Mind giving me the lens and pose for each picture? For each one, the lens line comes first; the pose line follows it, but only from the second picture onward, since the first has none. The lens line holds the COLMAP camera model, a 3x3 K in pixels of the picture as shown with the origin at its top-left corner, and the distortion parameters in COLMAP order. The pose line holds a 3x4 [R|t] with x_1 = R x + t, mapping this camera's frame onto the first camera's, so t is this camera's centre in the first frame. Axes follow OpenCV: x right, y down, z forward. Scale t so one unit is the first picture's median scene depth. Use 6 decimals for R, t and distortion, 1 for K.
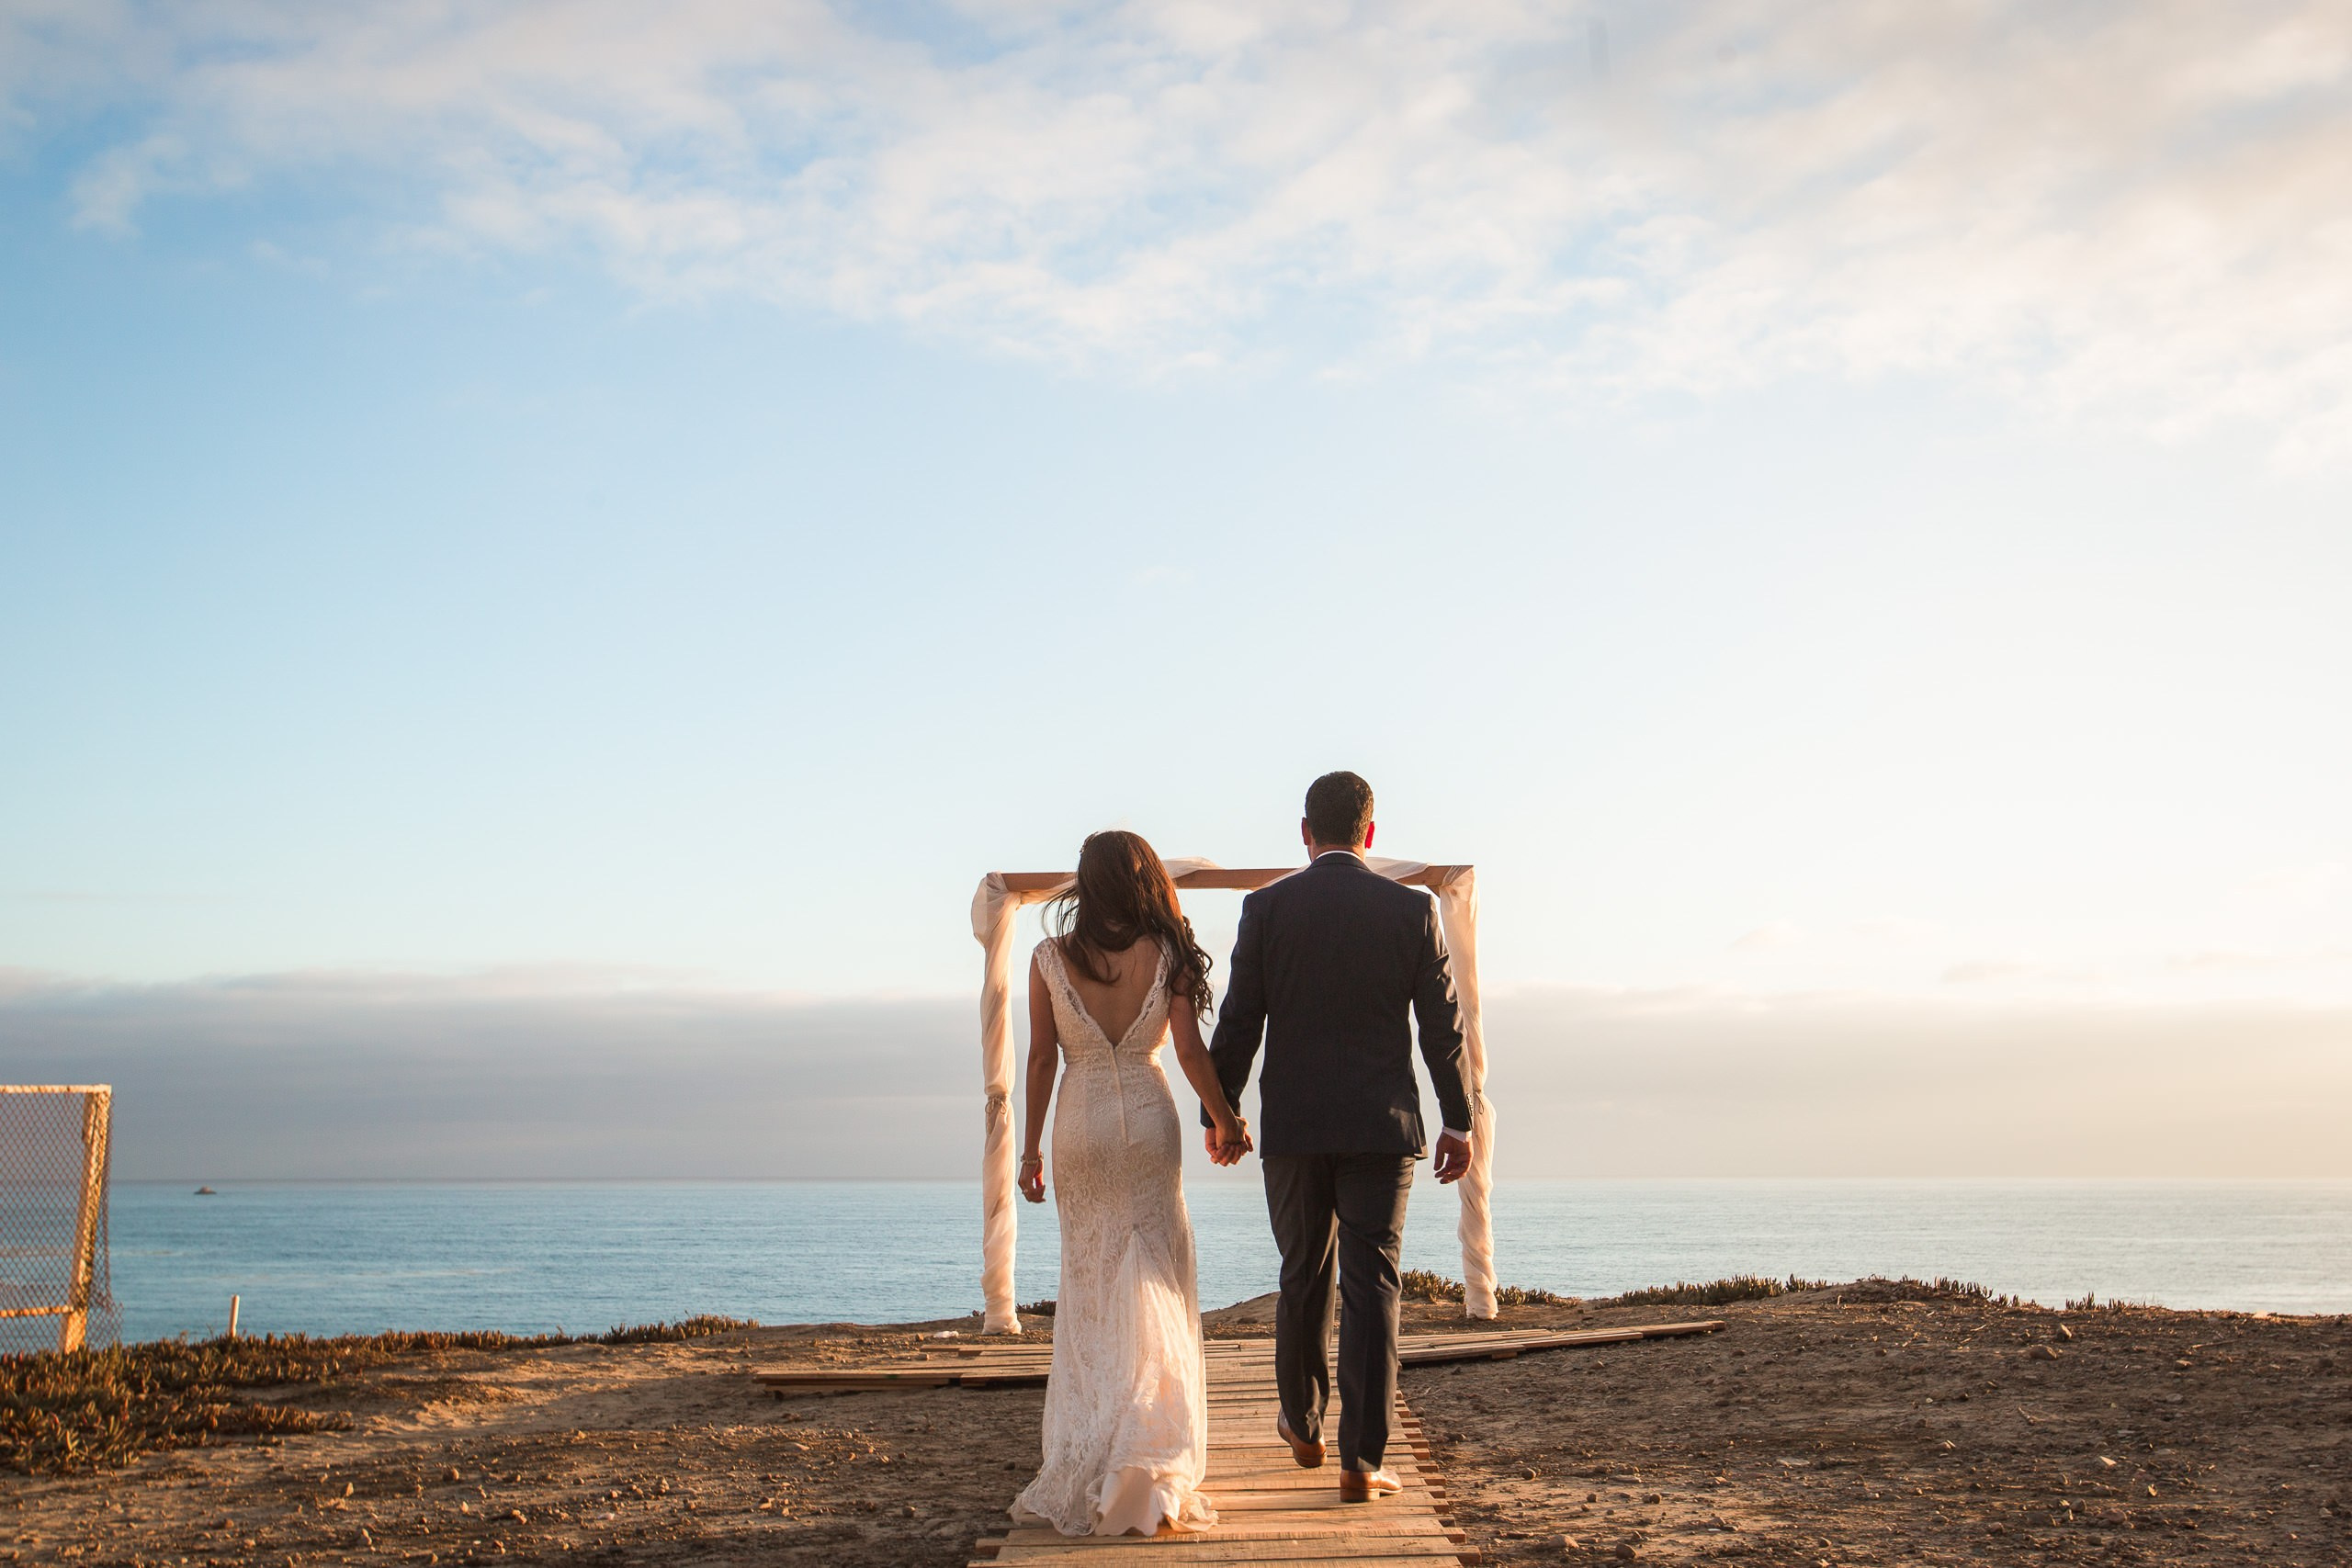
lens RADIAL K [[2316.5, 0, 1176.0], [0, 2316.5, 784.0], [0, 0, 1]] dist [-0.007212, 0.099782]
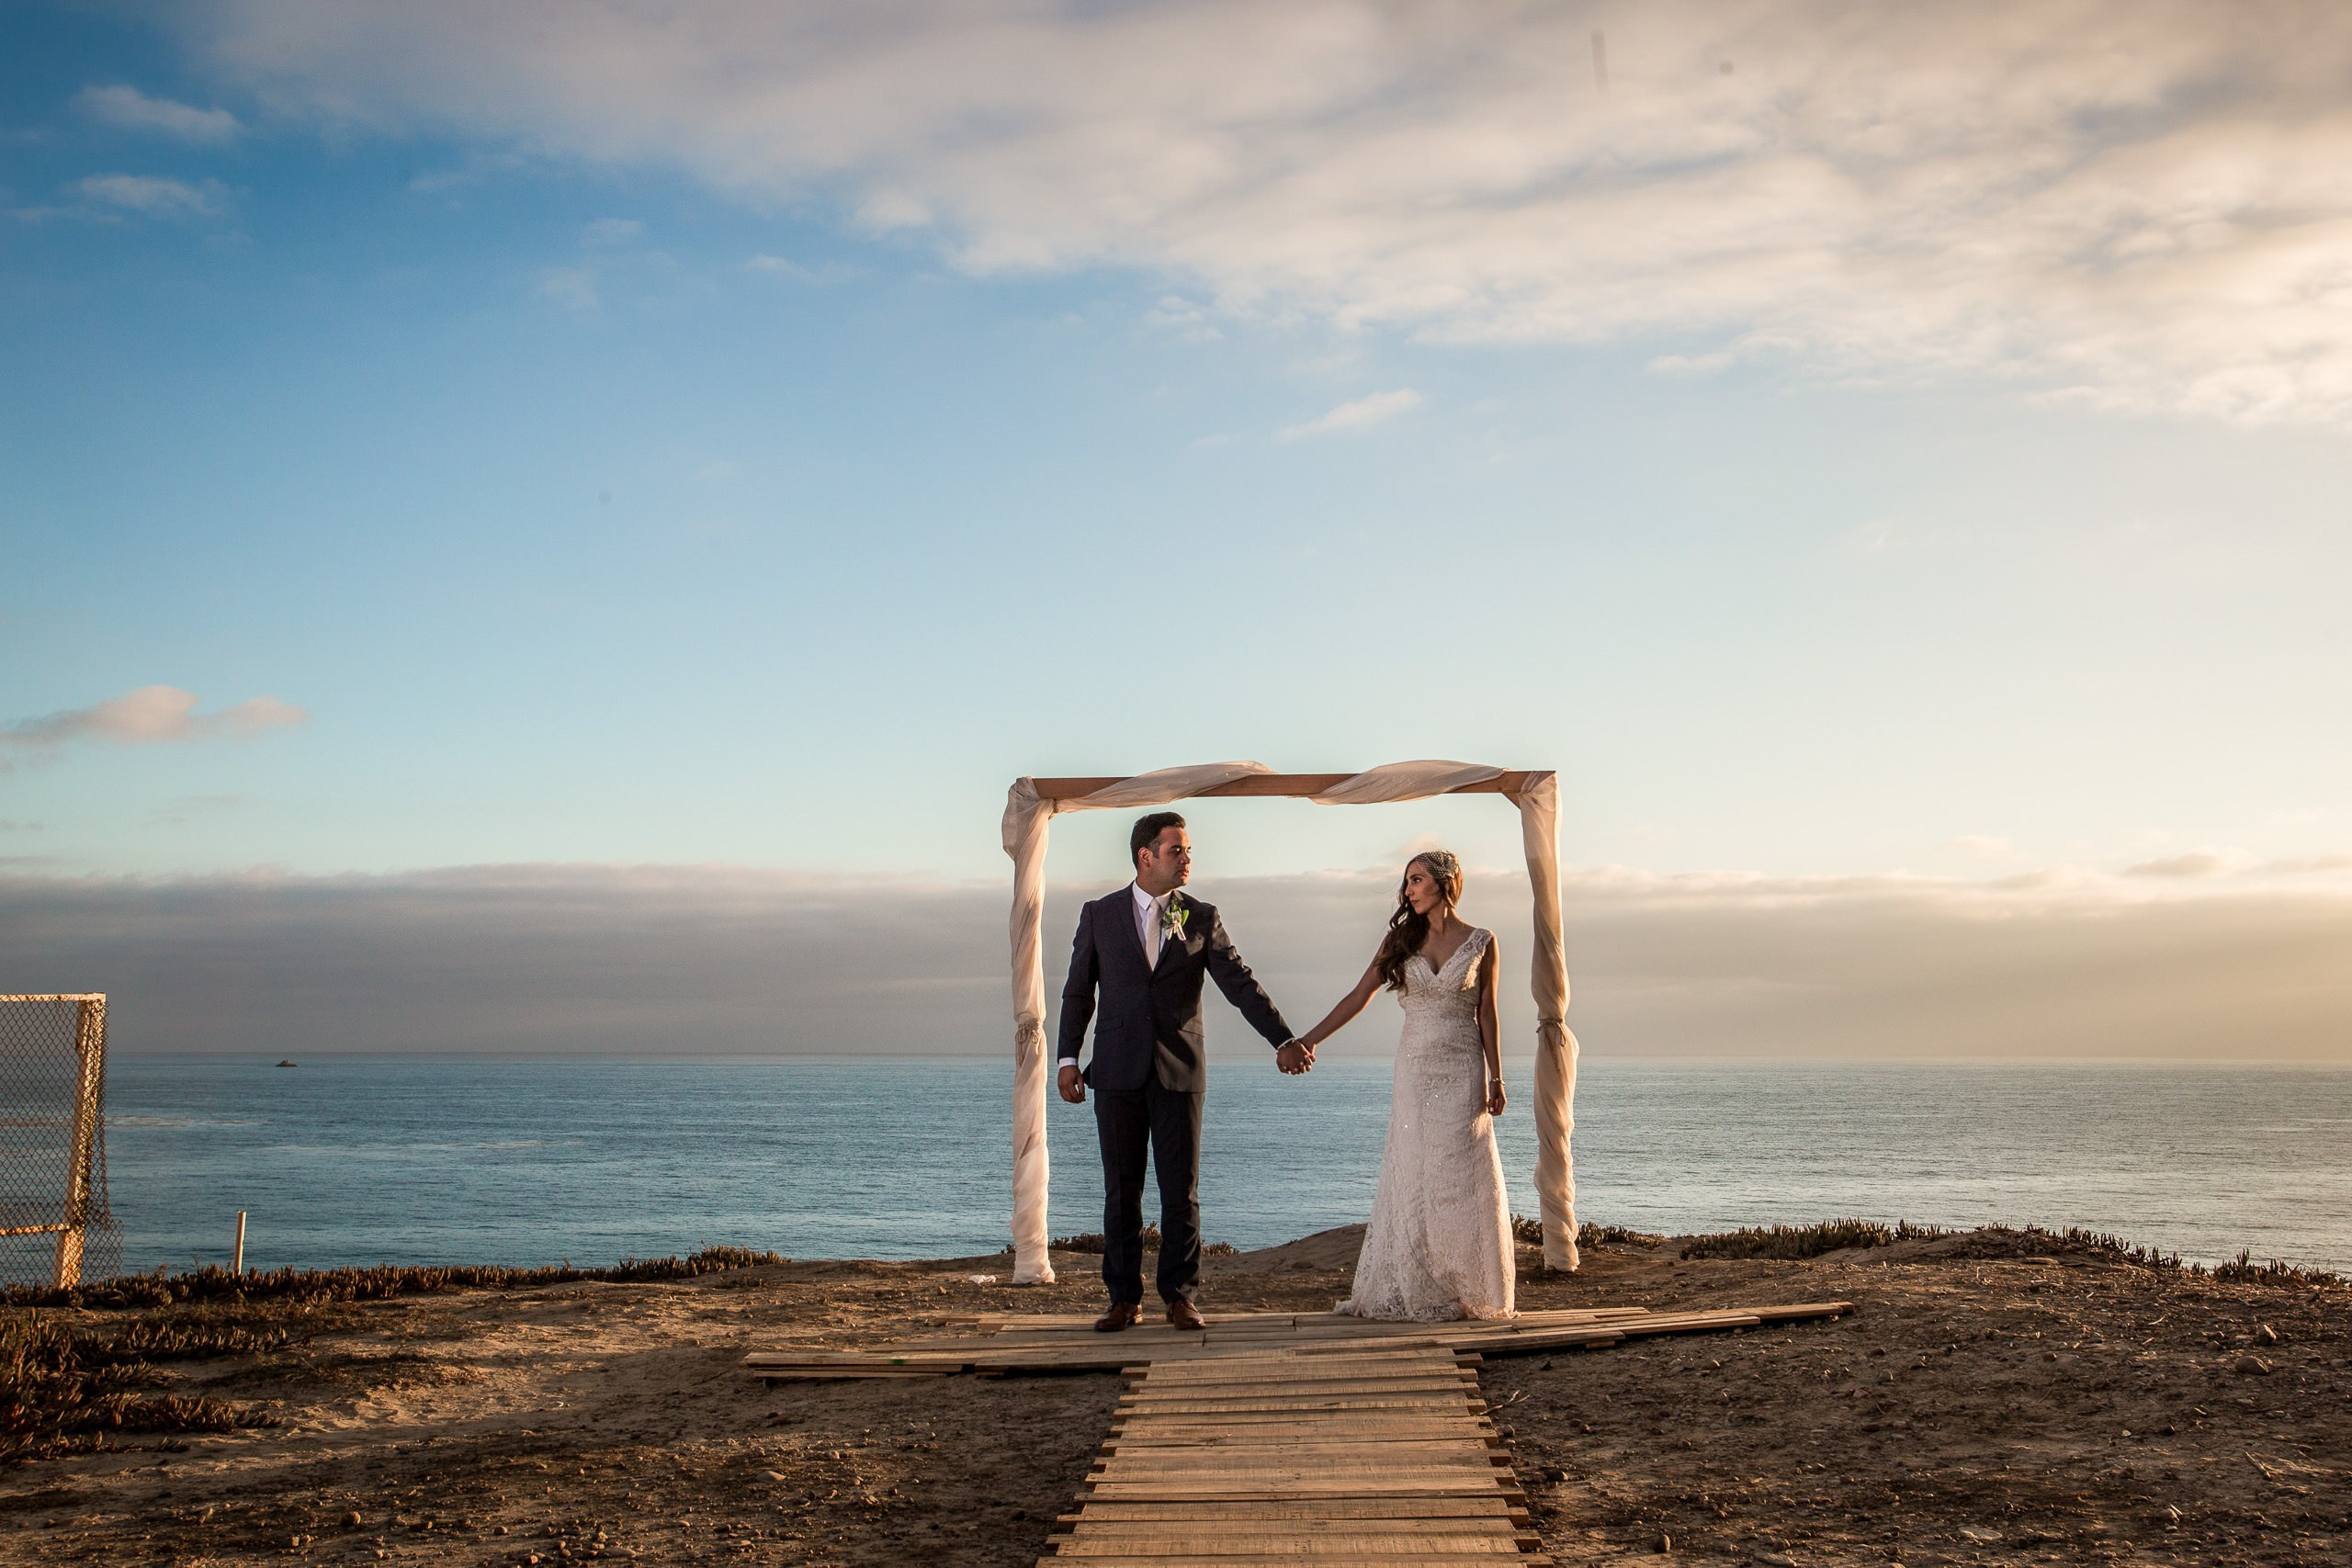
lens RADIAL K [[2316.5, 0, 1176.0], [0, 2316.5, 784.0], [0, 0, 1]] dist [-0.007212, 0.099782]
pose [[0.999724, 0.001793, -0.023435, 0.002928], [-0.000633, 0.998779, 0.049407, -0.006374], [0.023495, -0.049378, 0.998504, 0.145875]]
